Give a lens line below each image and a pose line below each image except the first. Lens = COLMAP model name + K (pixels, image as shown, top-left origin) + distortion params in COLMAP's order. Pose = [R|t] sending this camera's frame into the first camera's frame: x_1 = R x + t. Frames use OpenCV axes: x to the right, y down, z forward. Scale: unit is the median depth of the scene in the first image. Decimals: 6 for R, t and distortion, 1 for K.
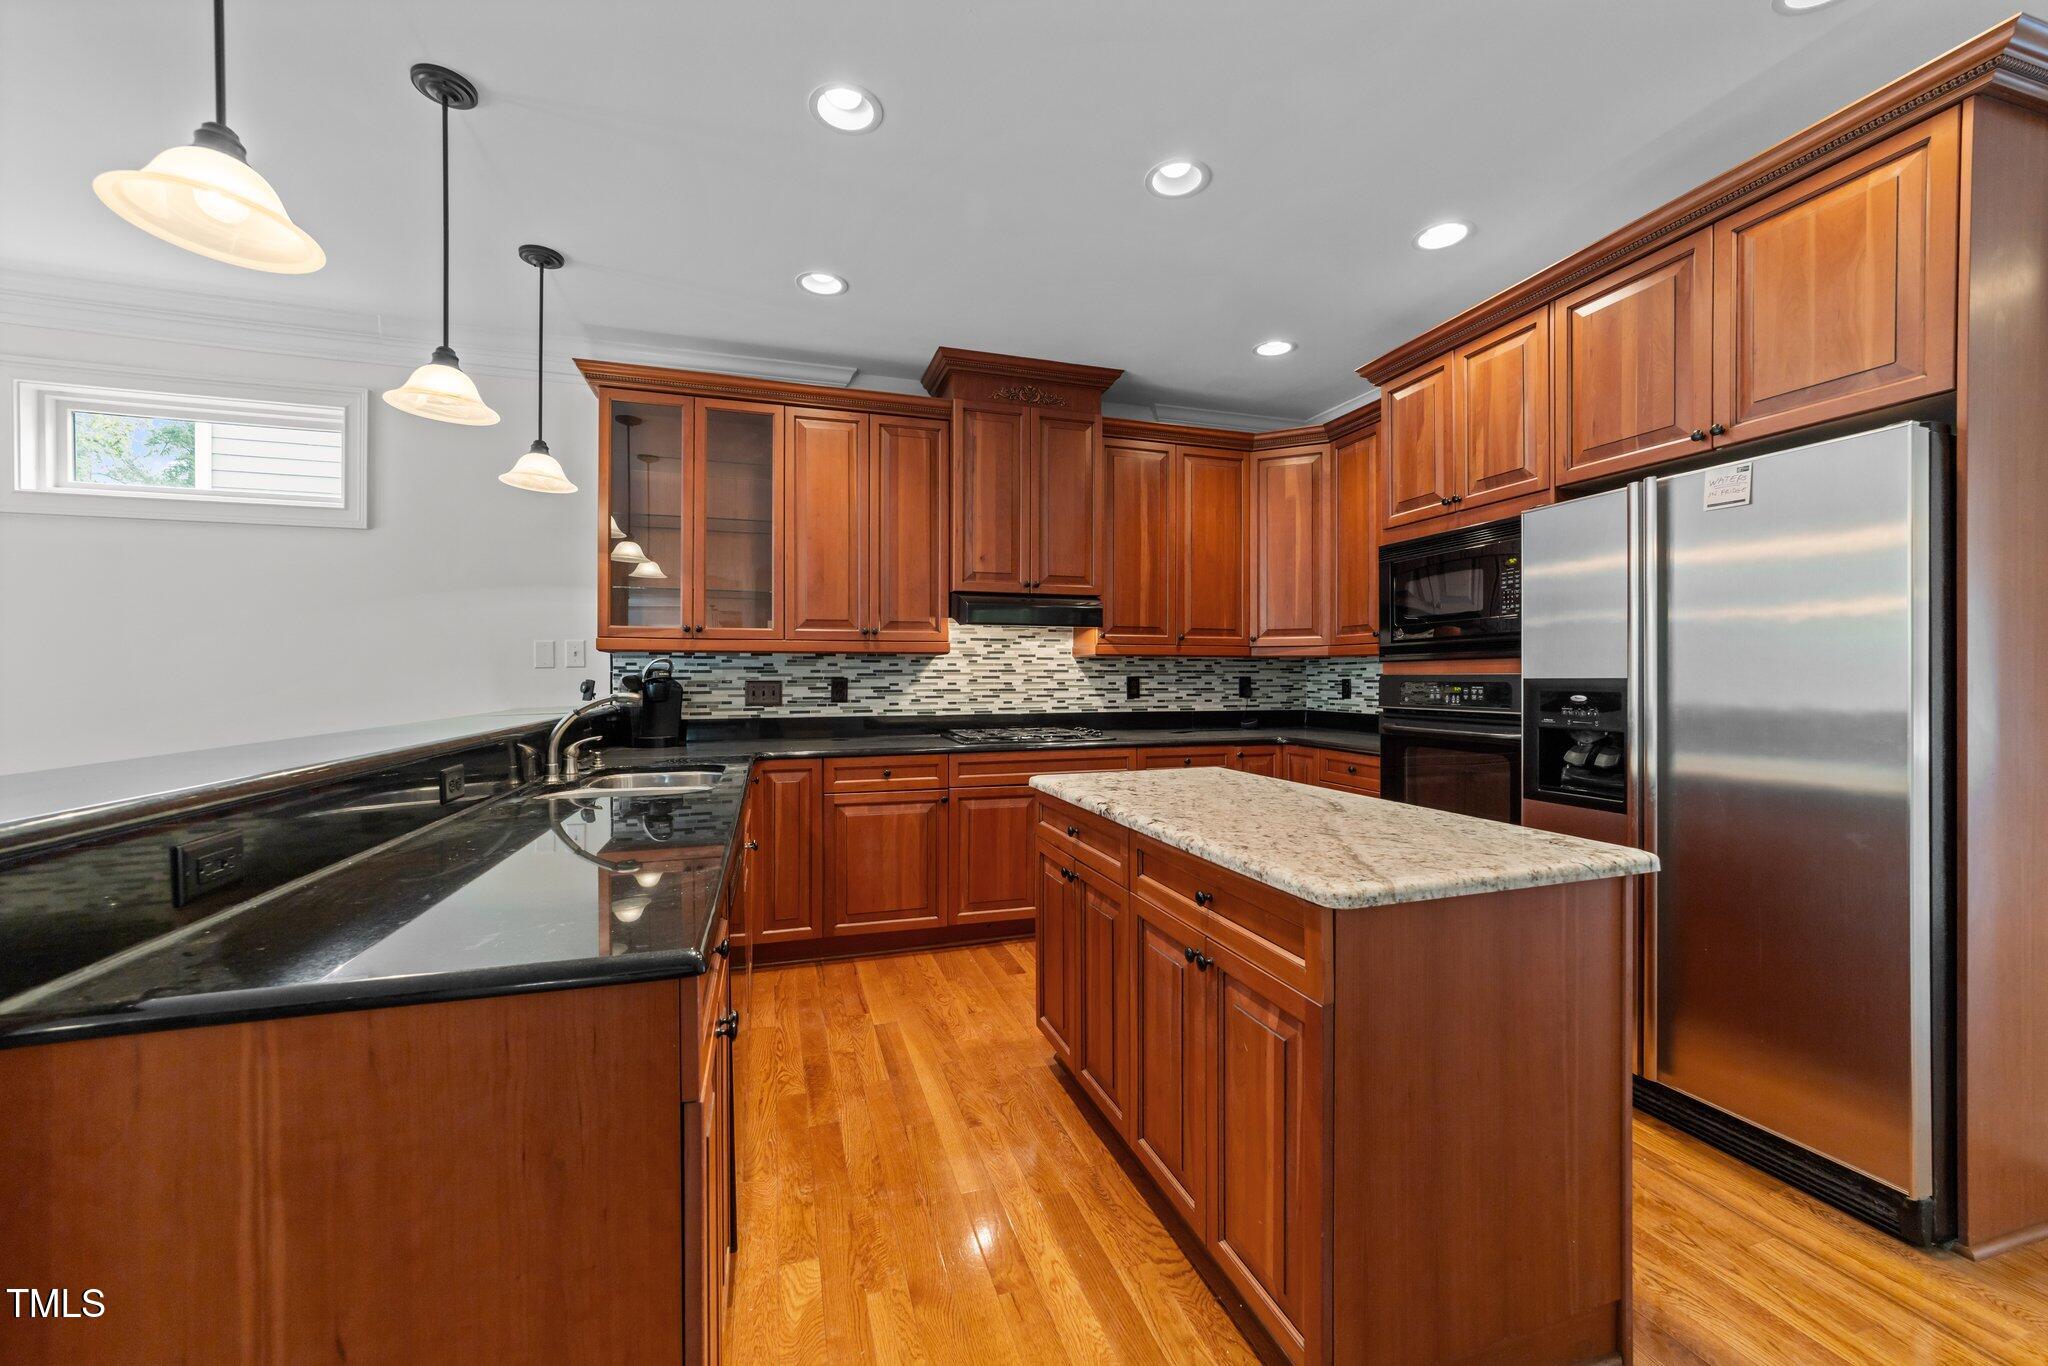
lens RADIAL K [[783.8, 0, 1016.1], [0, 783.8, 676.8], [0, 0, 1]] dist [-0.002581, 0.000820]
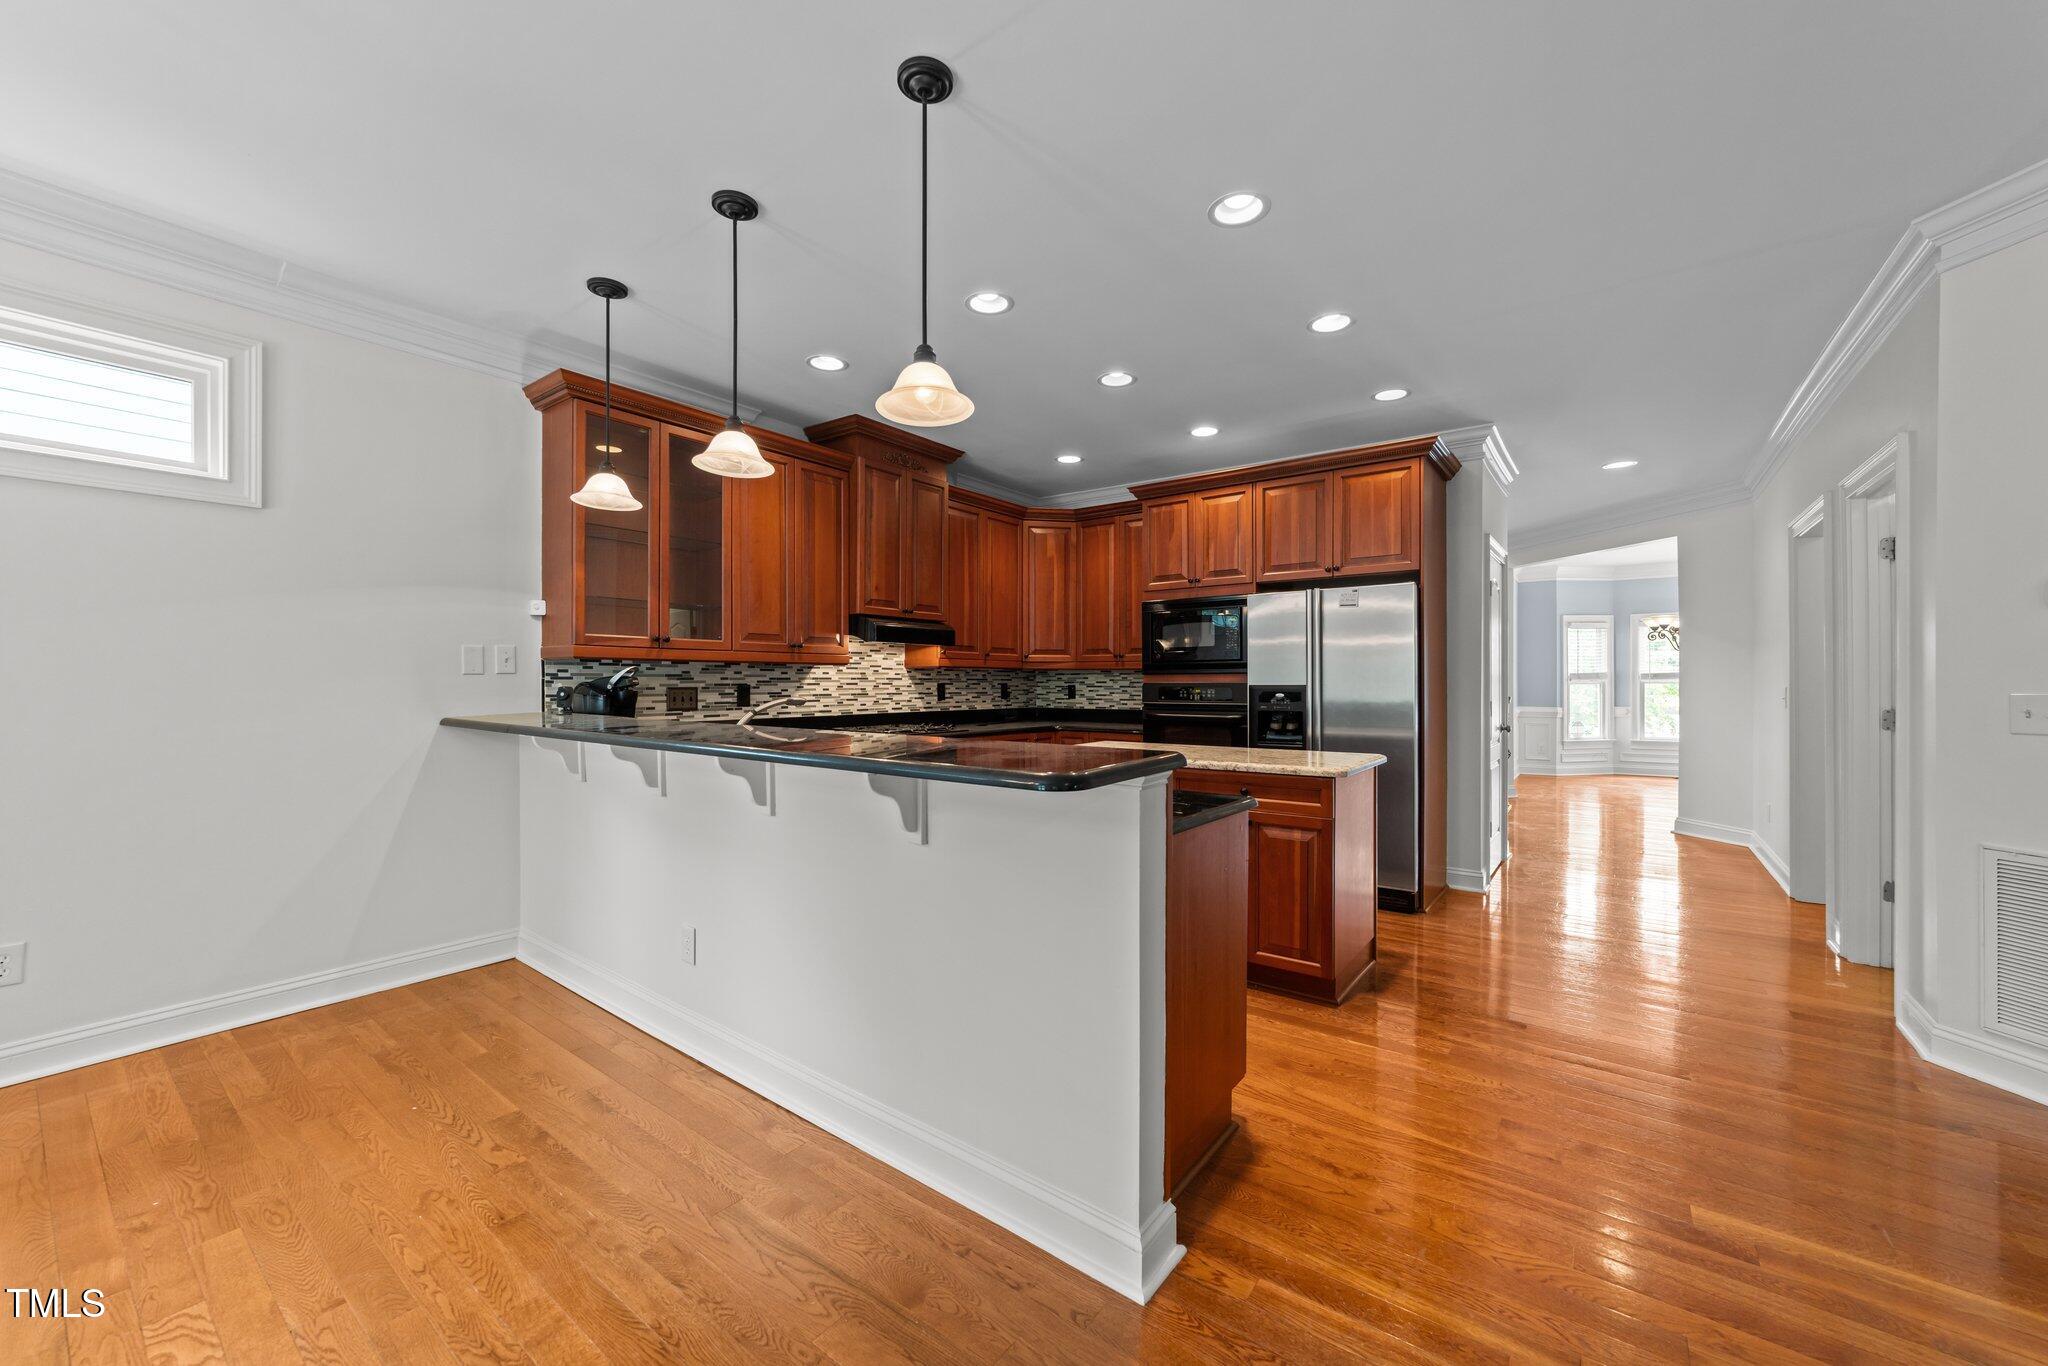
lens RADIAL K [[783.8, 0, 1012.7], [0, 783.8, 685.9], [0, 0, 1]] dist [-0.002581, 0.000820]
pose [[0.820929, -0.001436, 0.571028, -0.551980], [-0.001144, 0.999991, 0.004160, -0.001753], [-0.571029, -0.004068, 0.820920, -0.132856]]
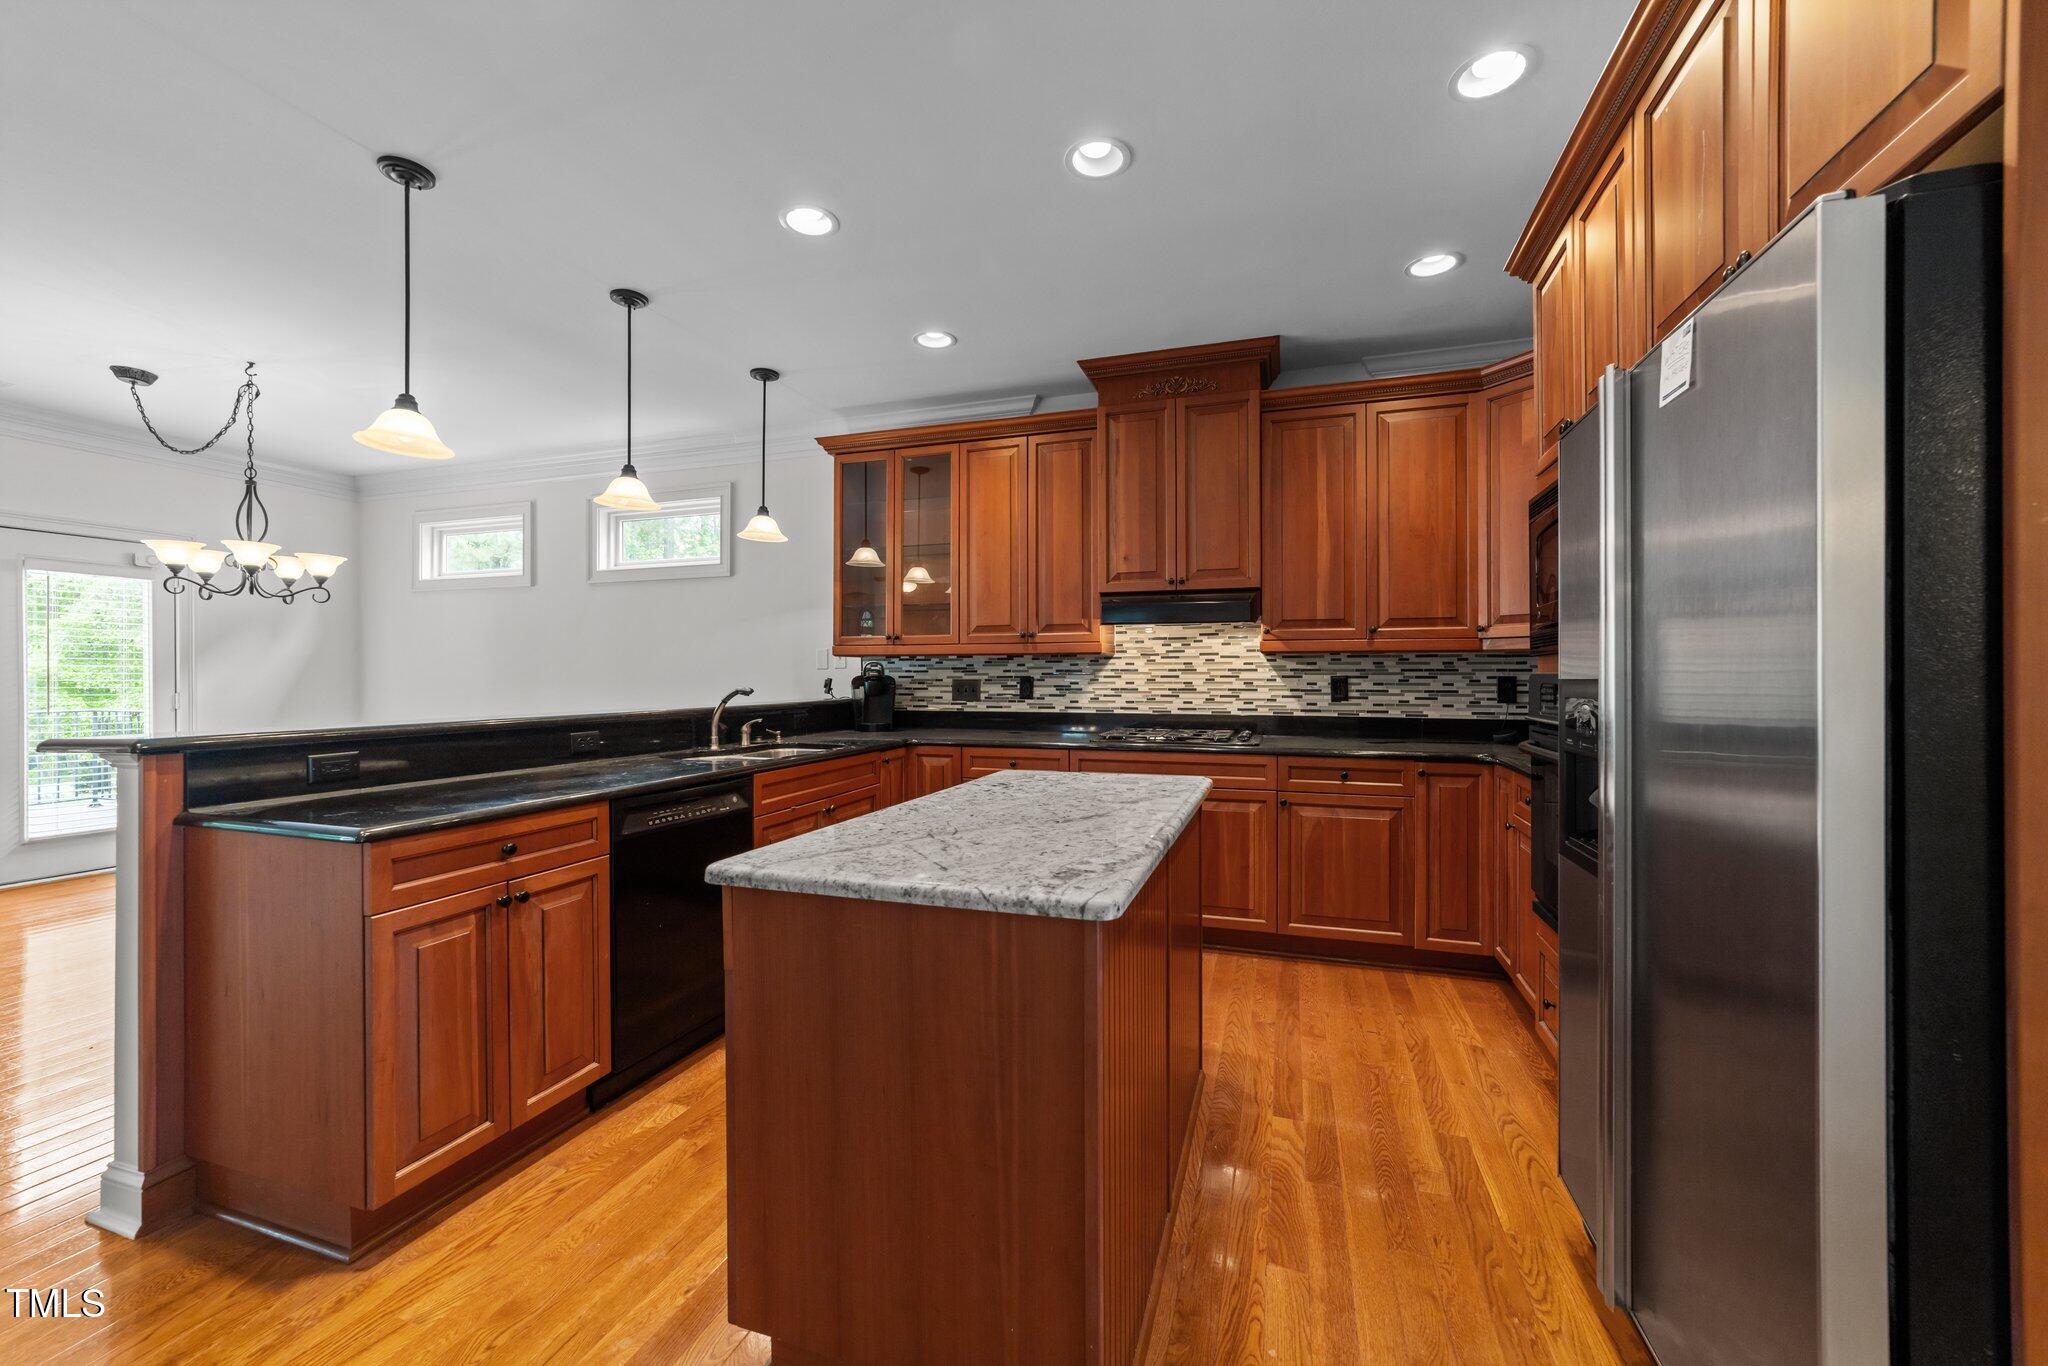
lens RADIAL K [[783.8, 0, 1032.4], [0, 783.8, 677.8], [0, 0, 1]] dist [-0.002581, 0.000820]
pose [[0.815266, 0.002661, -0.579081, 0.427744], [0.000108, 0.999989, 0.004748, -0.002697], [0.579087, -0.003934, 0.815256, 0.101205]]
